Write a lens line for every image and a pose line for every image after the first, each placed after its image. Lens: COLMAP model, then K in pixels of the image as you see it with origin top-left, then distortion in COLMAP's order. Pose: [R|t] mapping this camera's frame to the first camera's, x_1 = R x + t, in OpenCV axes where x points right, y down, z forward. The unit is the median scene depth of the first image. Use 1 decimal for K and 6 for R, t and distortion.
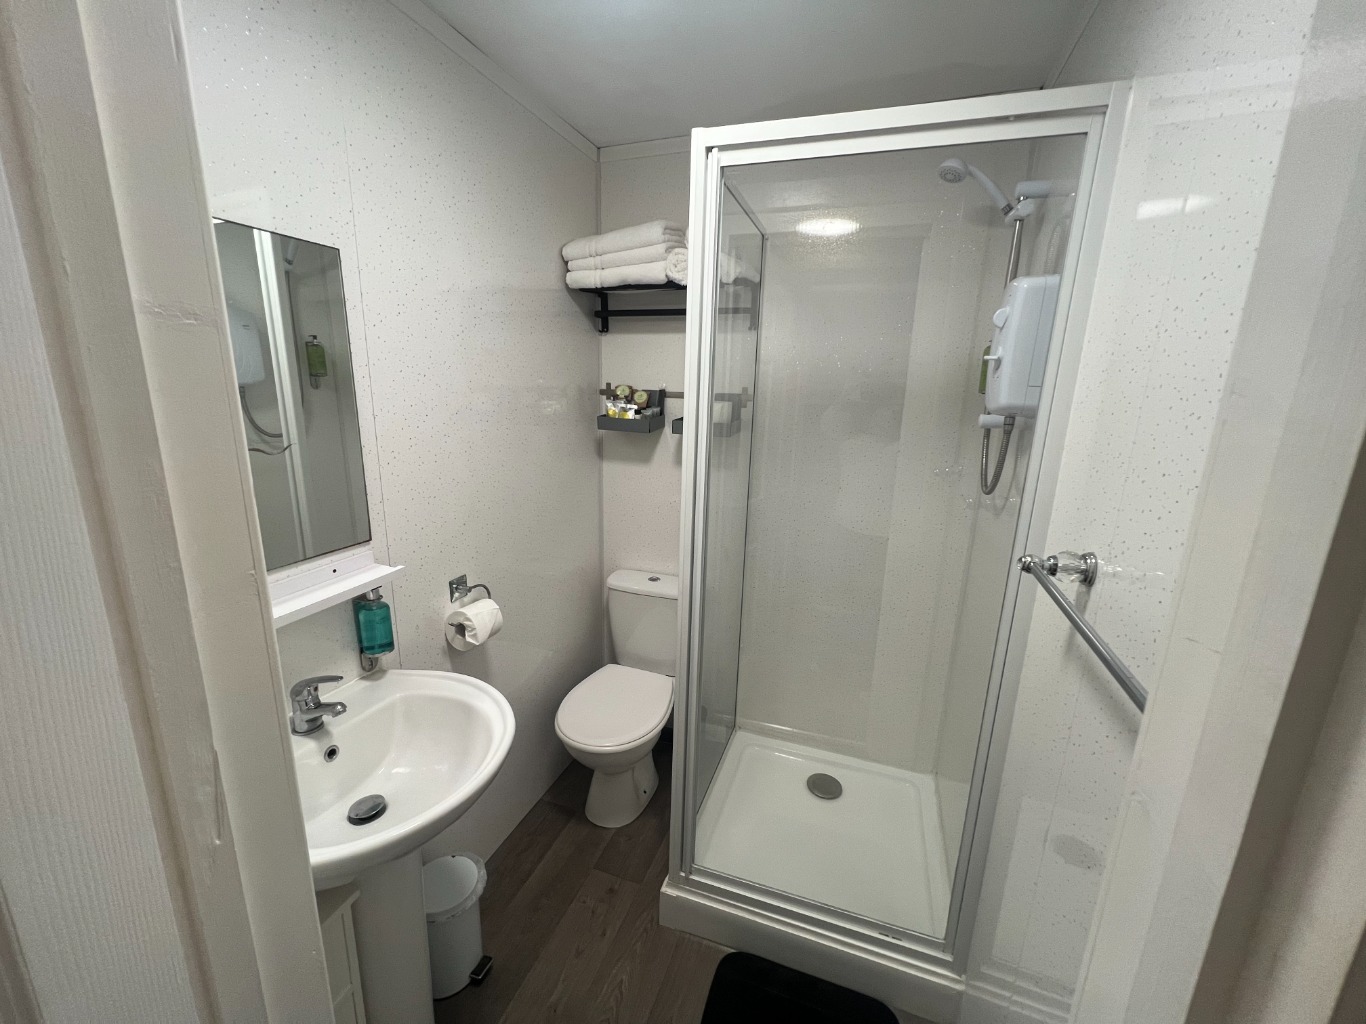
lens RADIAL K [[546.3, 0, 682.9], [0, 546.3, 510.3], [0, 0, 1]] dist [0.000734, -0.000146]
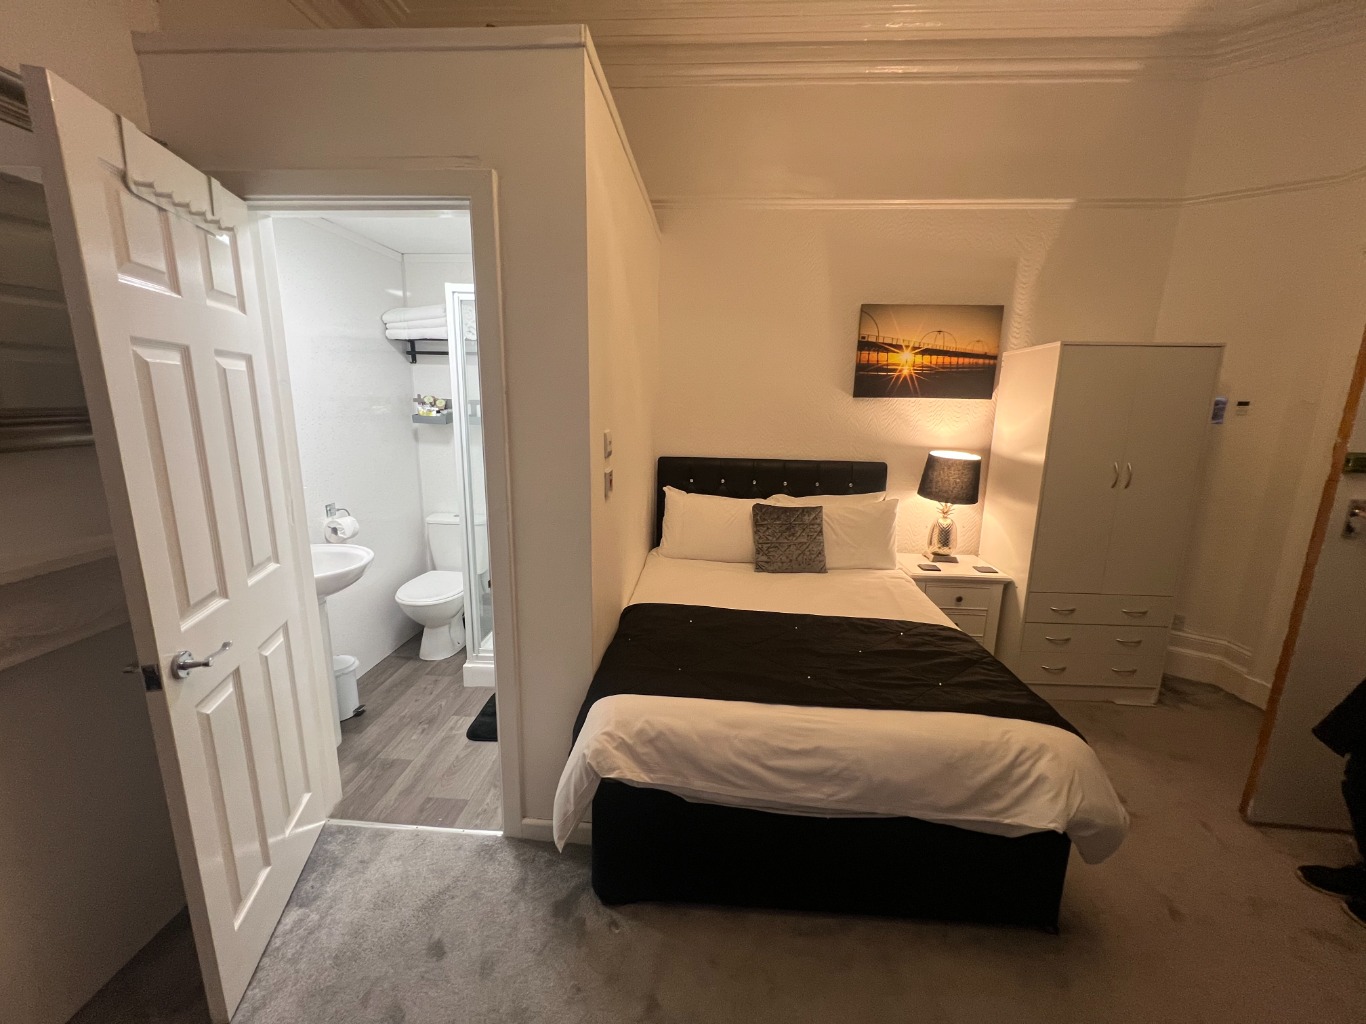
lens RADIAL K [[546.3, 0, 680.3], [0, 546.3, 514.0], [0, 0, 1]] dist [0.000734, -0.000146]
pose [[0.962412, -0.060045, 0.264873, 0.166307], [0.062186, 0.998065, 0.000305, 0.174790], [-0.264378, 0.016178, 0.964283, -0.792437]]
